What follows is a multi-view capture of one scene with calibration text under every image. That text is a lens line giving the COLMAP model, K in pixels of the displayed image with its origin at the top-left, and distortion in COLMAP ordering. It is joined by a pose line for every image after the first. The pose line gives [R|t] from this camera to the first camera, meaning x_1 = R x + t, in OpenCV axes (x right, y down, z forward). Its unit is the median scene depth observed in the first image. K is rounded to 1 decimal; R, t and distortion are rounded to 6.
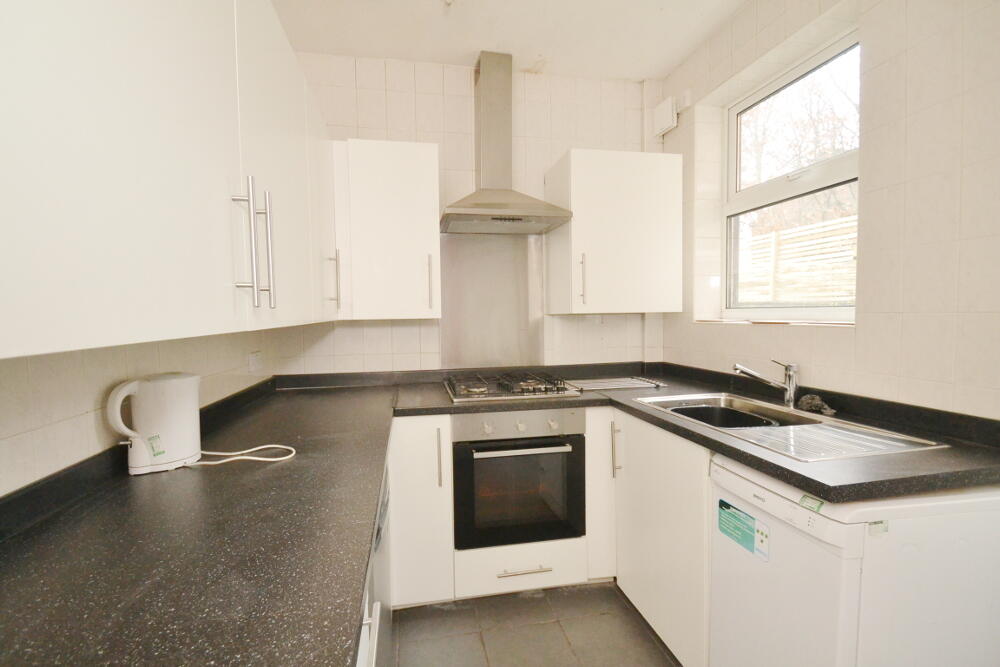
lens RADIAL K [[450.8, 0, 488.4], [0, 450.8, 333.2], [0, 0, 1]] dist [-0.001056, -0.001287]
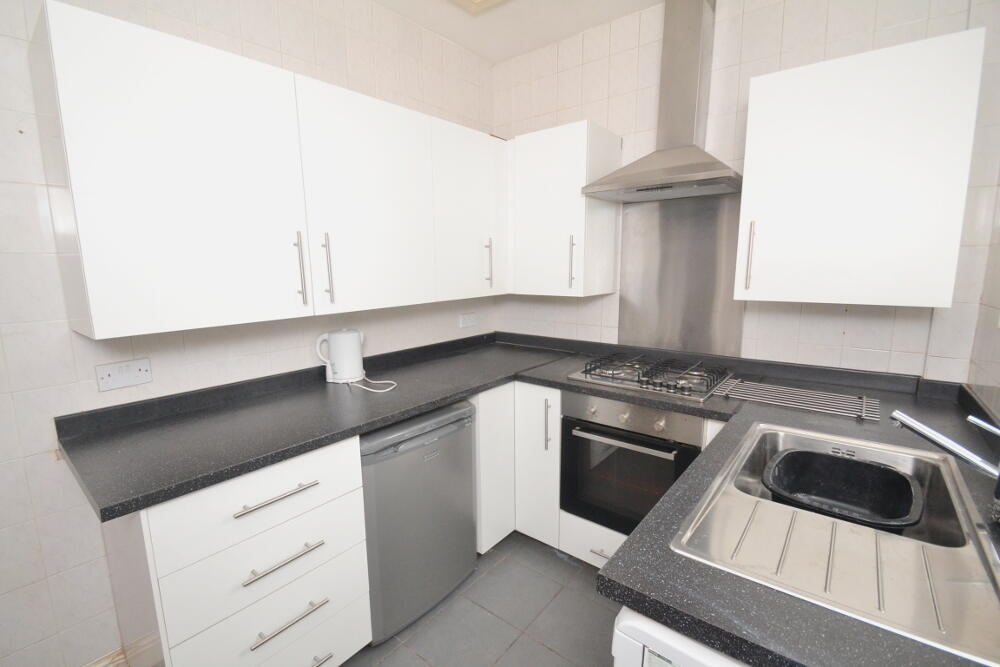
lens RADIAL K [[450.8, 0, 488.4], [0, 450.8, 333.2], [0, 0, 1]] dist [-0.001056, -0.001287]
pose [[0.636924, 0.124511, -0.760806, 0.622794], [-0.026503, 0.989824, 0.139804, -0.100744], [0.770471, -0.068881, 0.633742, 0.198203]]
